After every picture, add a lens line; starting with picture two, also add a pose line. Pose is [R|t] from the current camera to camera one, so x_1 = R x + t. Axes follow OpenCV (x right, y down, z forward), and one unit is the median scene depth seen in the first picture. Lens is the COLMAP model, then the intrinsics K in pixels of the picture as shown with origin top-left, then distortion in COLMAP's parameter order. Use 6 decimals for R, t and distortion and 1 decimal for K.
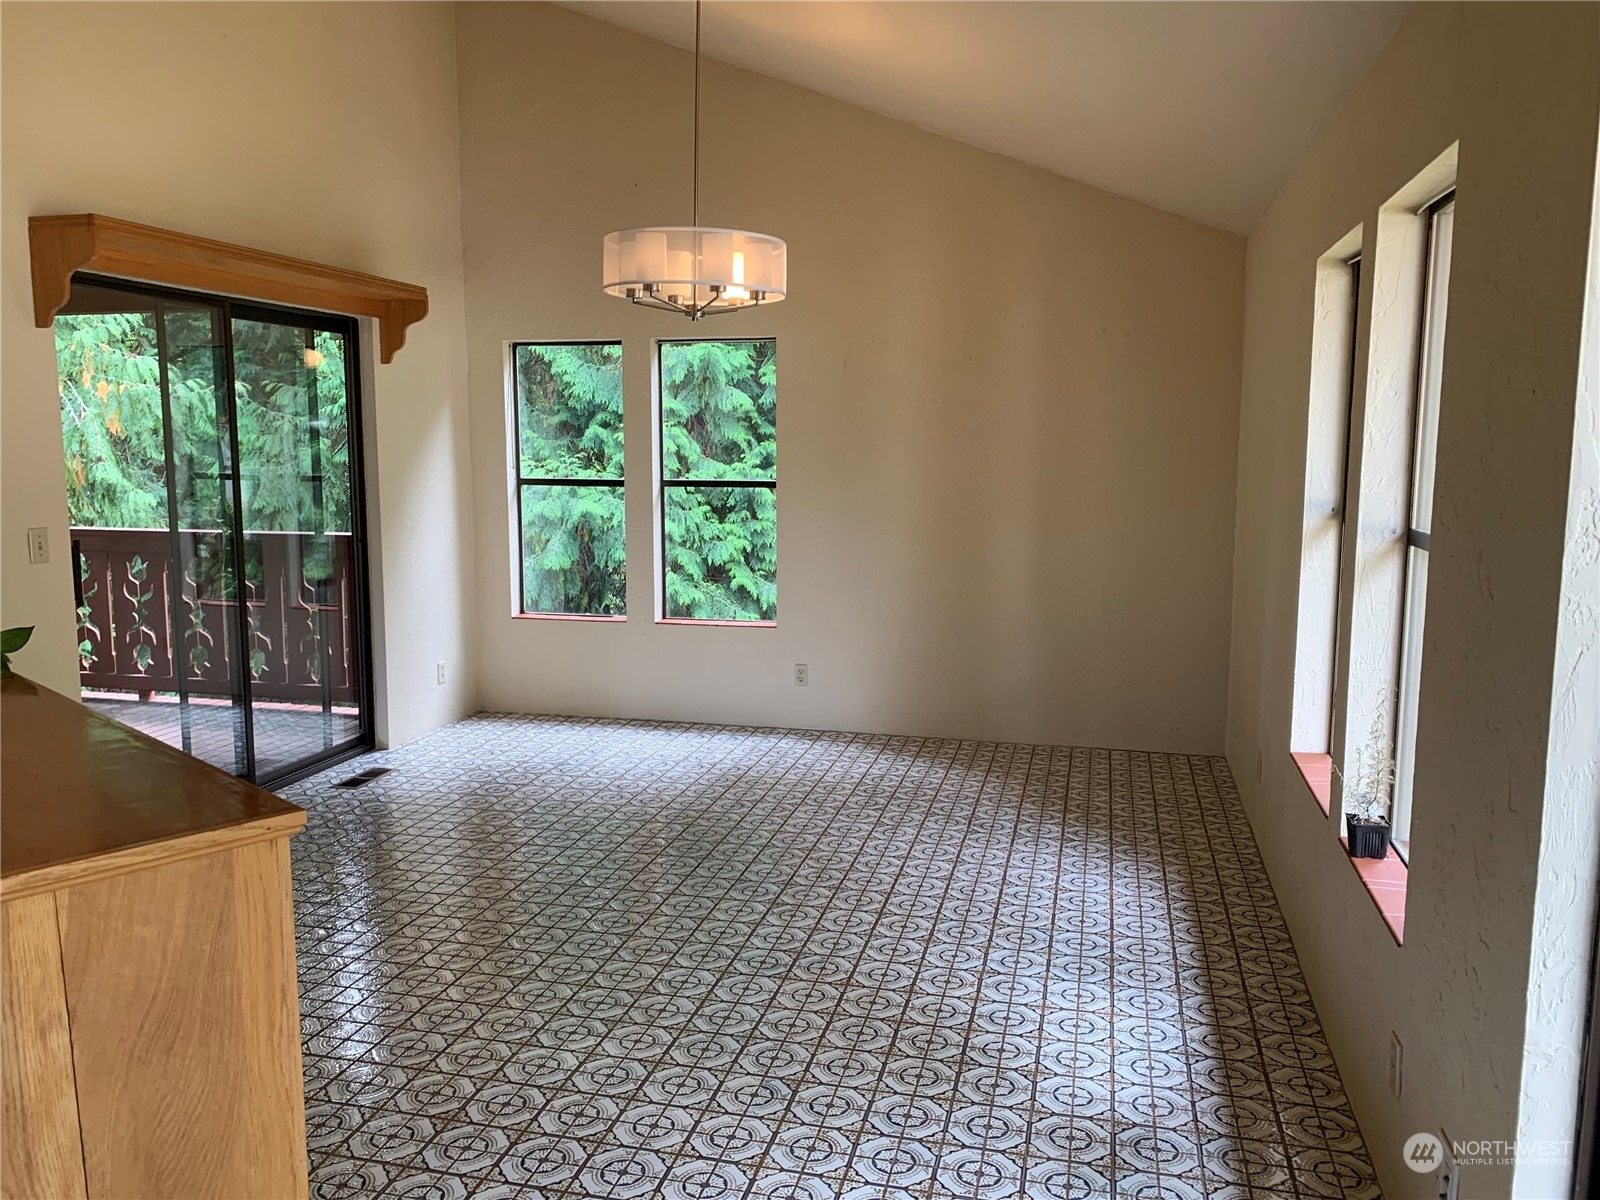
lens RADIAL K [[1208.8, 0, 827.8], [0, 1208.8, 598.5], [0, 0, 1]] dist [0.026998, -0.001700]
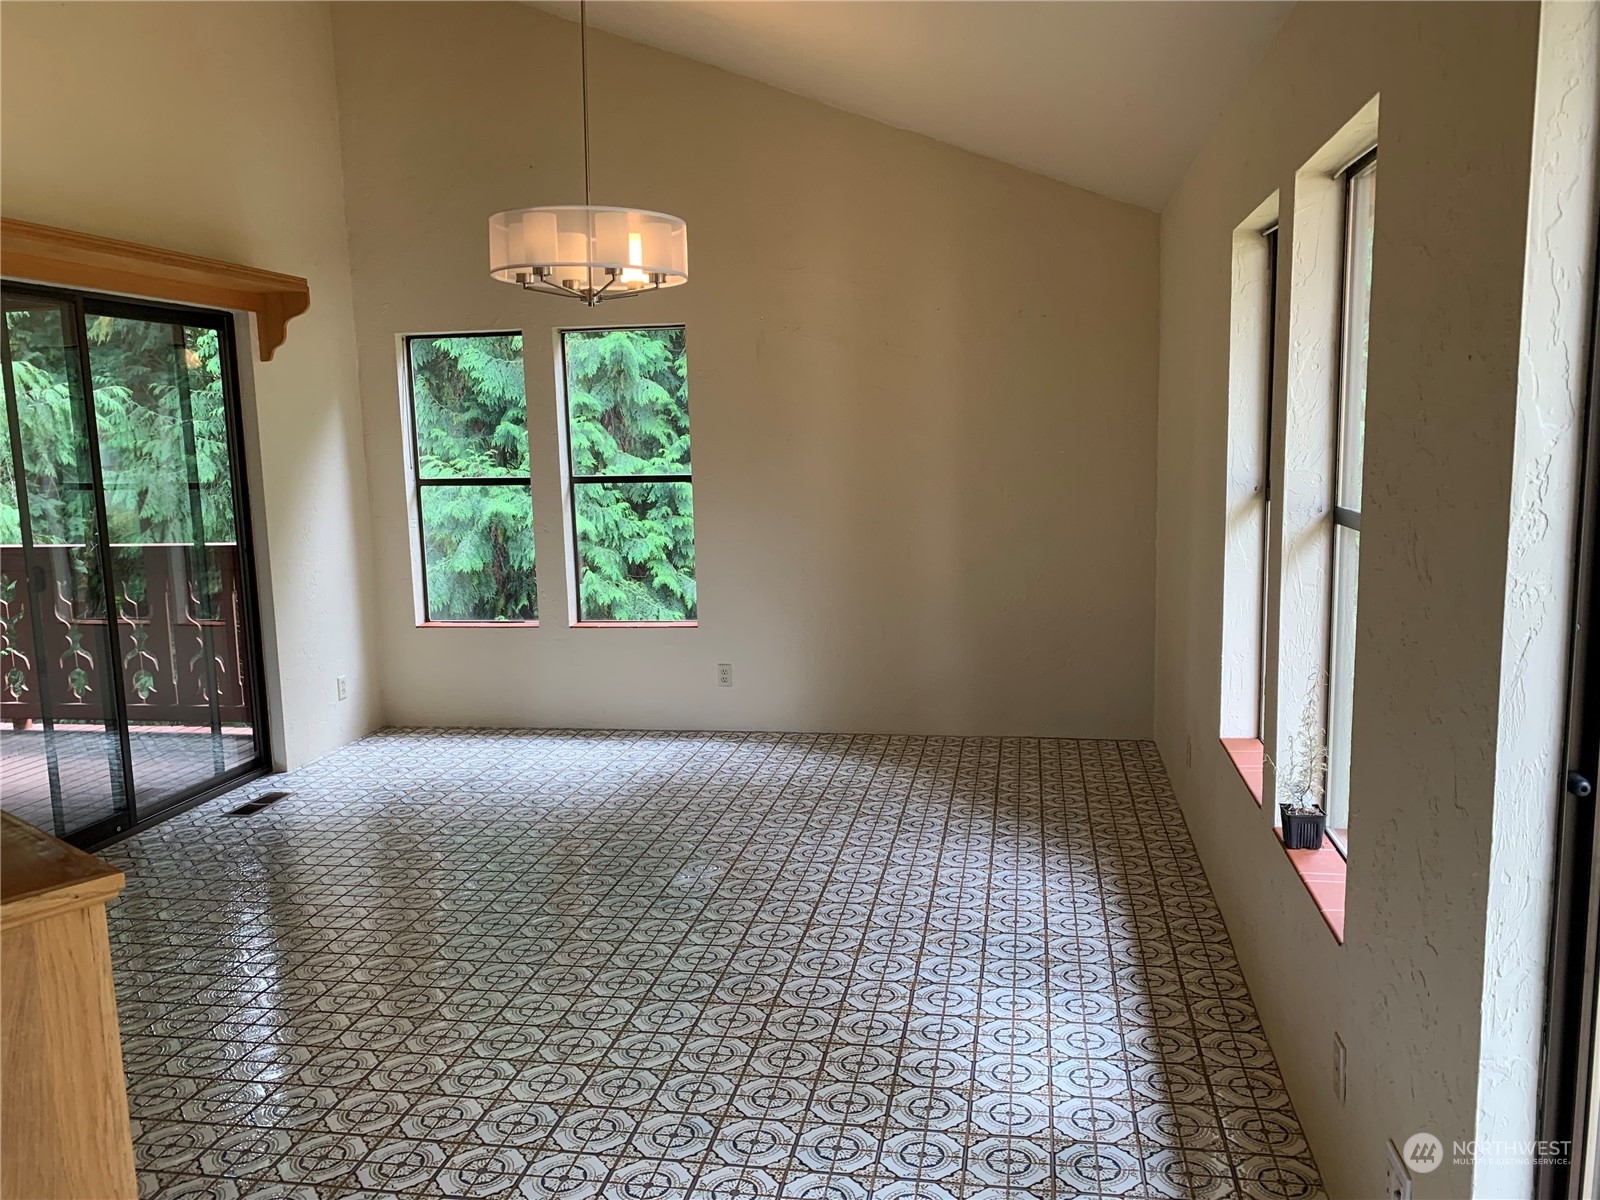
lens RADIAL K [[1210.2, 0, 851.0], [0, 1210.2, 621.1], [0, 0, 1]] dist [0.071784, -0.075493]
pose [[0.996473, -0.037284, 0.075176, 0.014810], [0.035370, 0.999019, 0.026631, -0.004648], [-0.076095, -0.023878, 0.996815, 0.047778]]
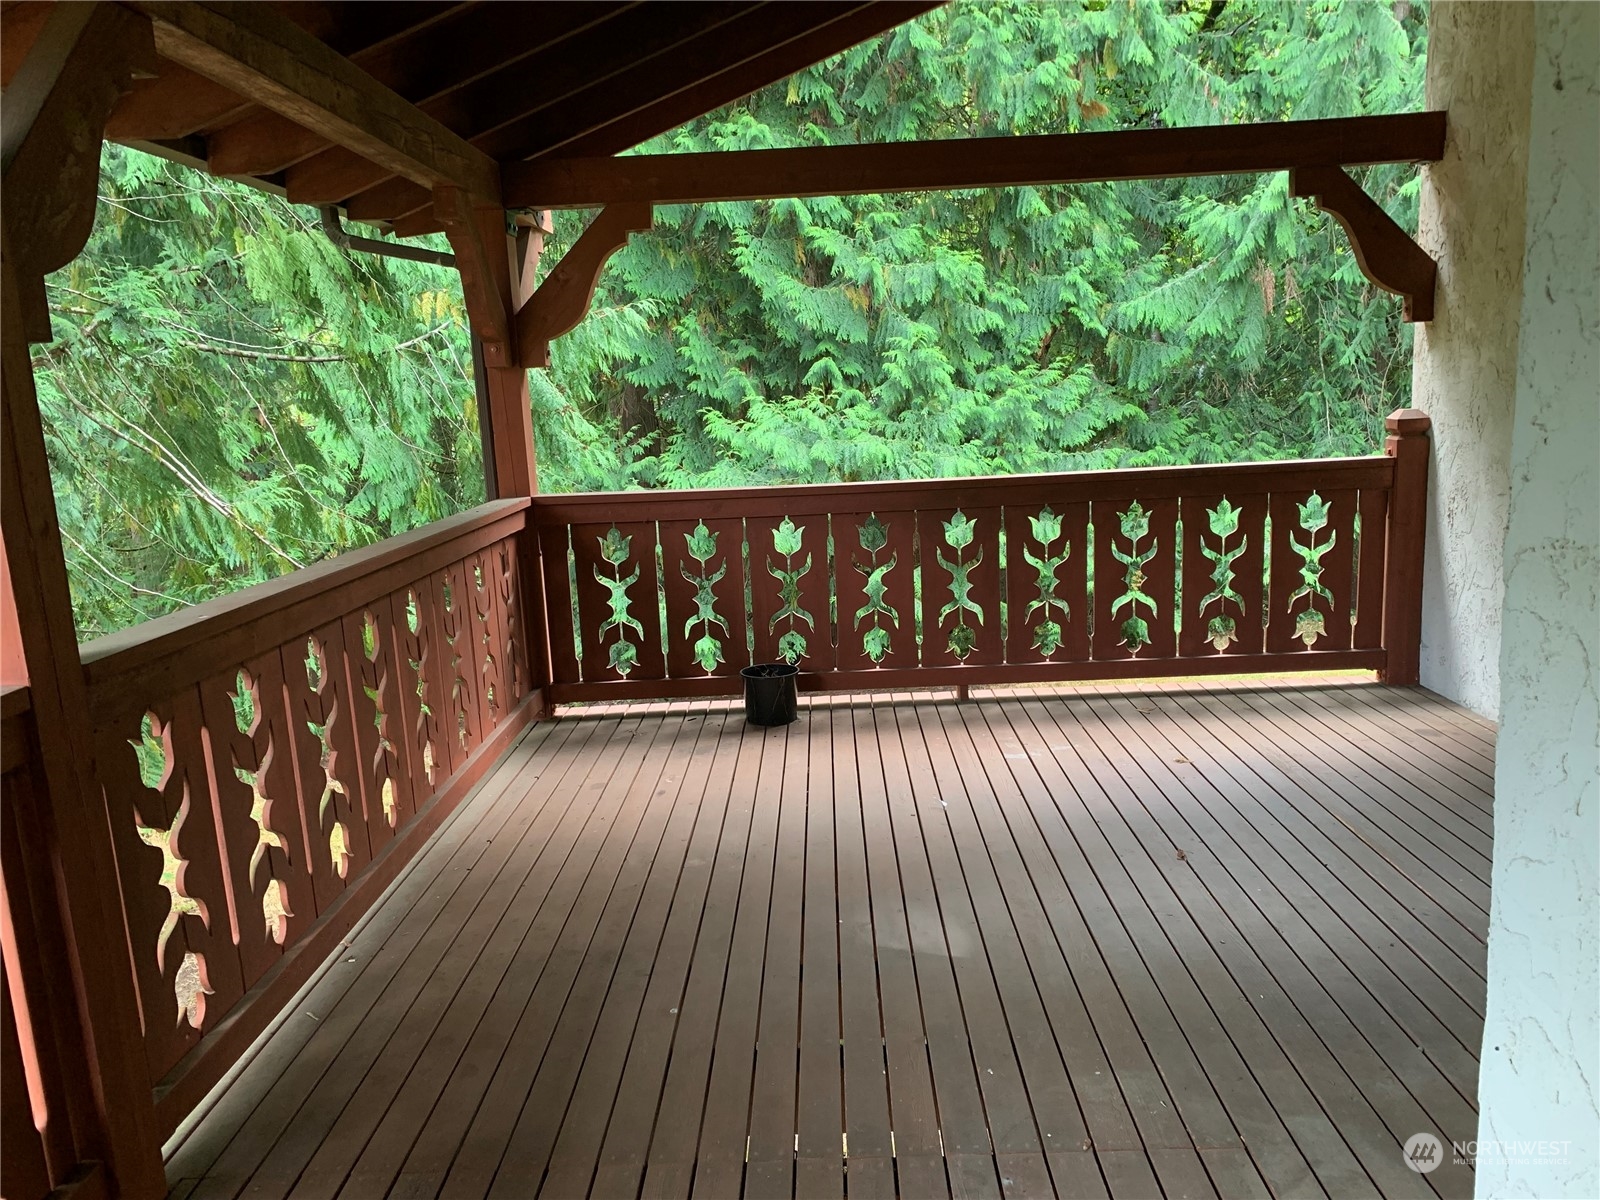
lens RADIAL K [[1210.2, 0, 851.0], [0, 1210.2, 621.1], [0, 0, 1]] dist [0.071784, -0.075493]
pose [[0.968535, -0.091985, 0.231254, -2.091995], [0.077425, 0.994447, 0.071284, -0.066224], [-0.236527, -0.051136, 0.970278, 0.712122]]
